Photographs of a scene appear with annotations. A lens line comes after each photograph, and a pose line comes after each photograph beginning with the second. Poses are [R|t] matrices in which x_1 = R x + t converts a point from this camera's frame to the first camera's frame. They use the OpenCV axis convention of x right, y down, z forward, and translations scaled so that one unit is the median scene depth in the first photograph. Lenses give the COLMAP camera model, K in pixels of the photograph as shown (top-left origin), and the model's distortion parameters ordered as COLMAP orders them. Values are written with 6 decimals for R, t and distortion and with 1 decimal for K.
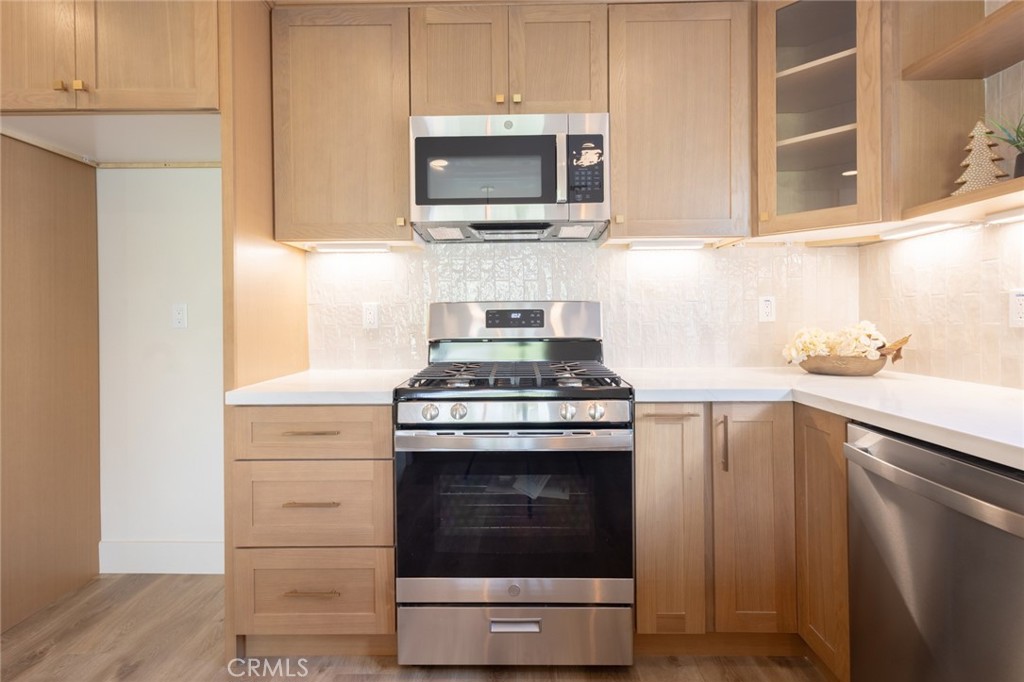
lens RADIAL K [[483.7, 0, 531.5], [0, 483.7, 319.5], [0, 0, 1]] dist [-0.000882, -0.002022]
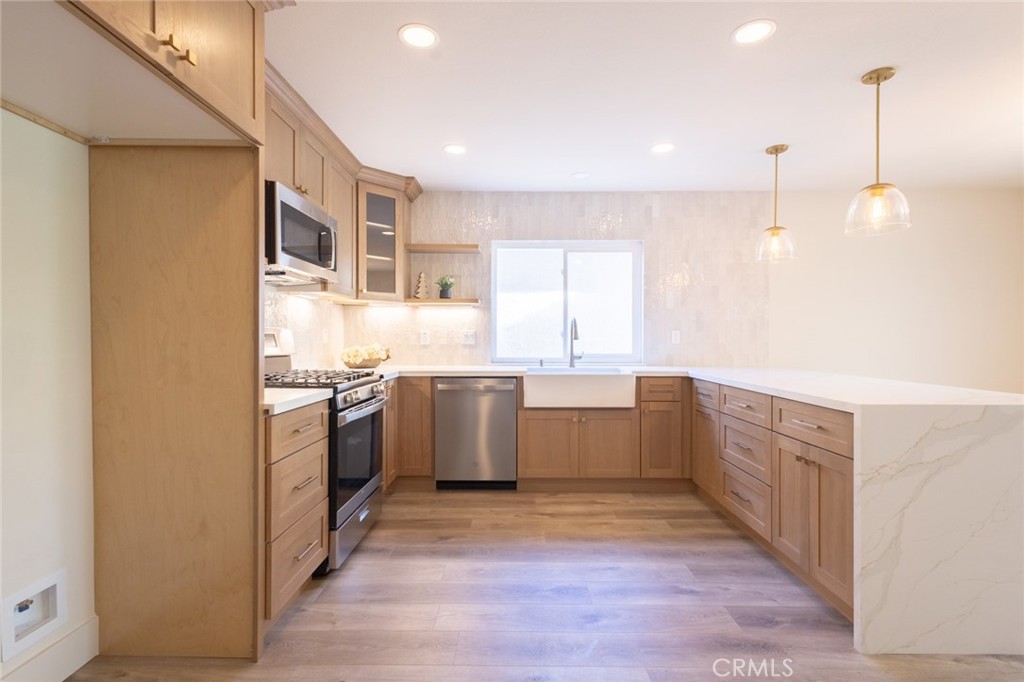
lens RADIAL K [[483.7, 0, 512.9], [0, 483.7, 339.8], [0, 0, 1]] dist [-0.000882, -0.002022]
pose [[-0.006573, 0.007106, 0.999953, -1.738654], [0.004496, 0.999965, -0.007076, 0.009940], [-0.999968, 0.004450, -0.006605, 0.439131]]
